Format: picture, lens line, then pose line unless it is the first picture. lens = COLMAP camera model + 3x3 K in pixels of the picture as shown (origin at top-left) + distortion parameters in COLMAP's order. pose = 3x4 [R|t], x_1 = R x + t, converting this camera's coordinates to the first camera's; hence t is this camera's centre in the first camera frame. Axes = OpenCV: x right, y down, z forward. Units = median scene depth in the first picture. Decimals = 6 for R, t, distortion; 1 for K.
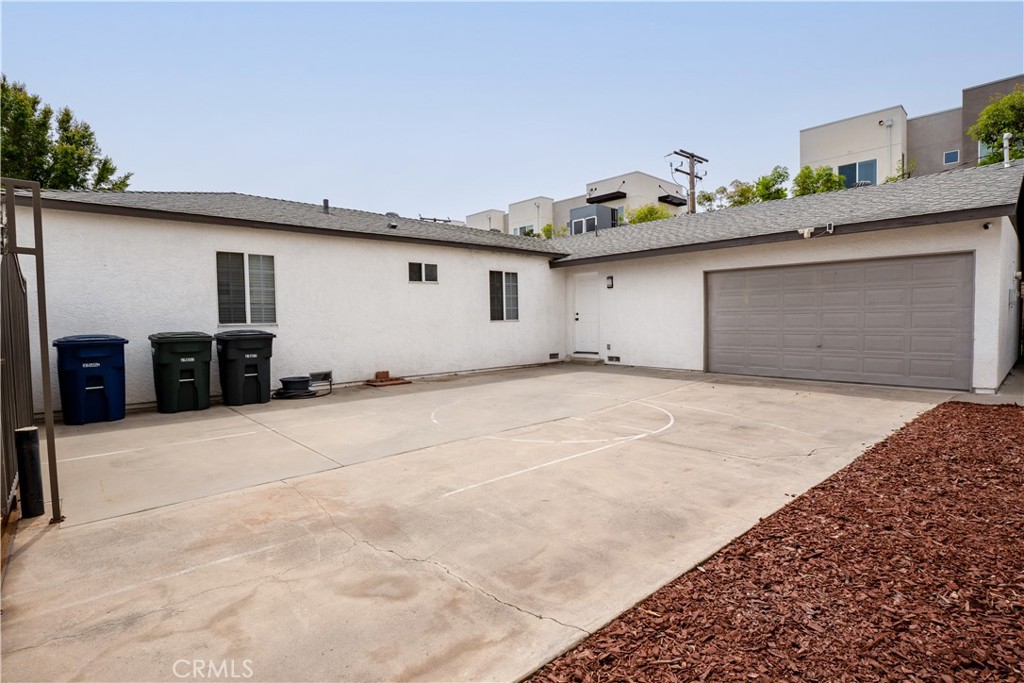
lens RADIAL K [[498.3, 0, 512.0], [0, 498.3, 341.5], [0, 0, 1]] dist [-0.004939, -0.000425]
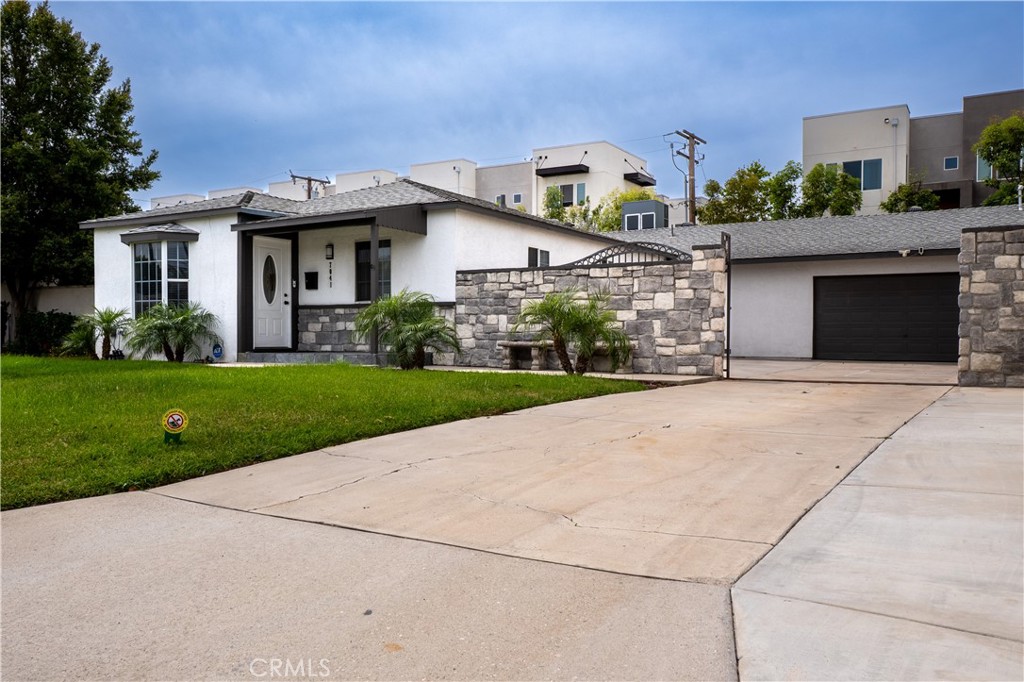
lens RADIAL K [[827.2, 0, 508.7], [0, 827.2, 356.5], [0, 0, 1]] dist [0.050862, 0.002178]
pose [[0.961398, 0.011993, 0.274901, -0.368022], [-0.006052, 0.999730, -0.022448, 0.043389], [-0.275096, 0.019918, 0.961211, -0.313013]]
